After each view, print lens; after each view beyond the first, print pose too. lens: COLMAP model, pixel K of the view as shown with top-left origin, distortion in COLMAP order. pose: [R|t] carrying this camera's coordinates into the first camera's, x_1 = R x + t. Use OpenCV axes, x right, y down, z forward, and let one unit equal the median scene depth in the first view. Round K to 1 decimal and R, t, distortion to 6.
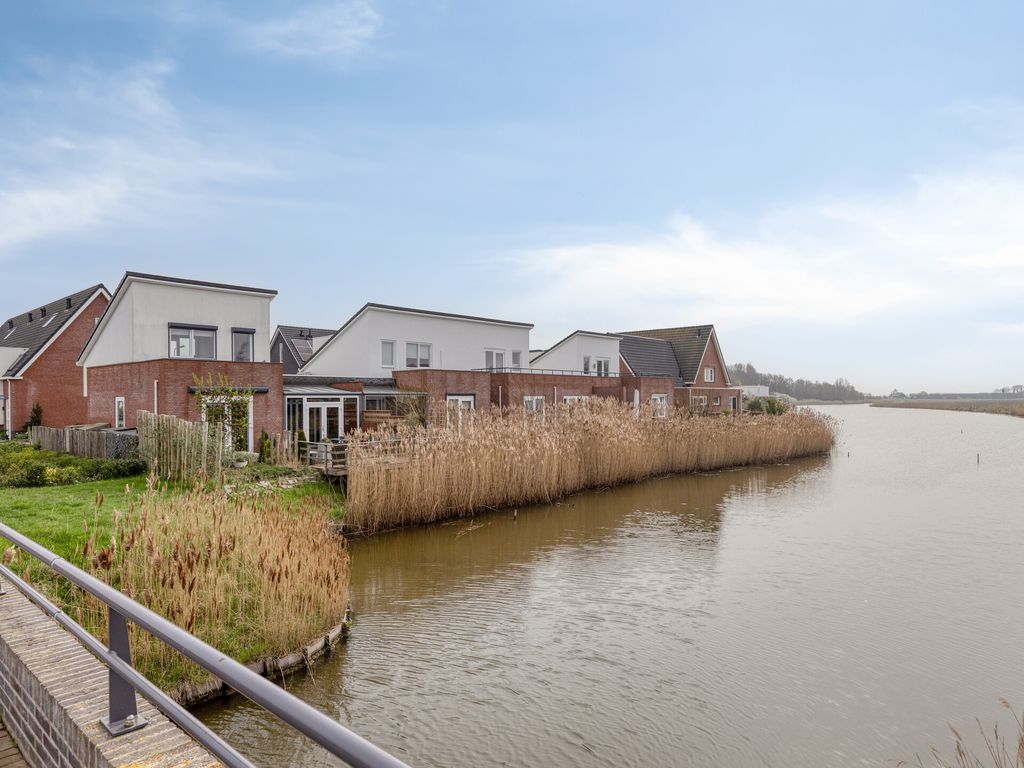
lens RADIAL K [[636.4, 0, 511.6], [0, 636.4, 401.7], [0, 0, 1]] dist [0.000758, 0.000228]
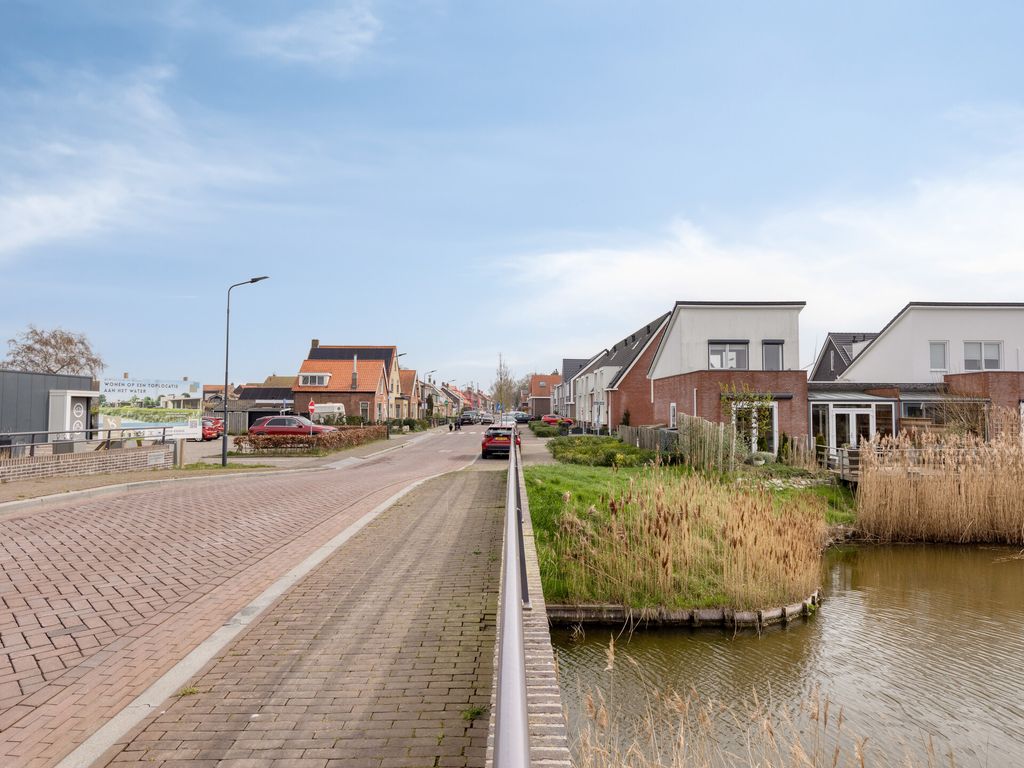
lens RADIAL K [[632.3, 0, 509.2], [0, 632.3, 382.7], [0, 0, 1]] dist [-0.000150, -0.000421]
pose [[0.661495, -0.023079, -0.749595, 0.088133], [-0.010763, 0.999131, -0.040260, 0.005894], [0.749873, 0.034700, 0.660672, -0.046823]]
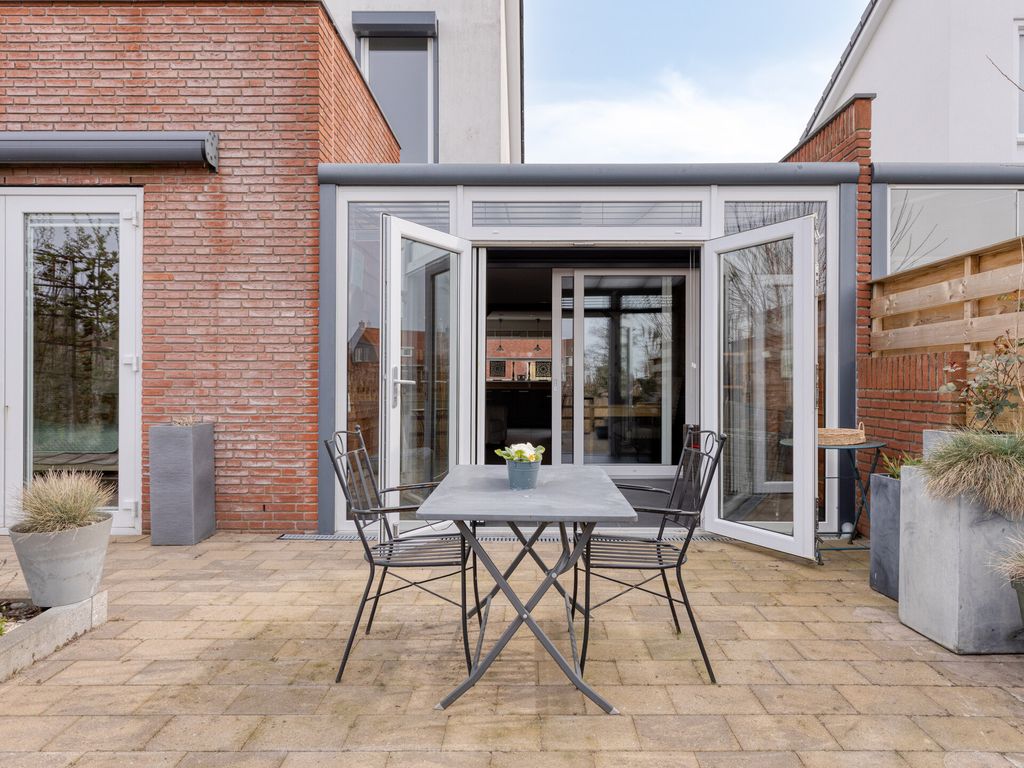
lens RADIAL K [[632.3, 0, 509.2], [0, 632.3, 382.7], [0, 0, 1]] dist [-0.000150, -0.000421]
pose [[0.644408, 0.006464, -0.764655, -0.181057], [-0.009718, 0.999953, 0.000263, 0.040873], [0.764620, 0.007262, 0.644440, 0.876855]]
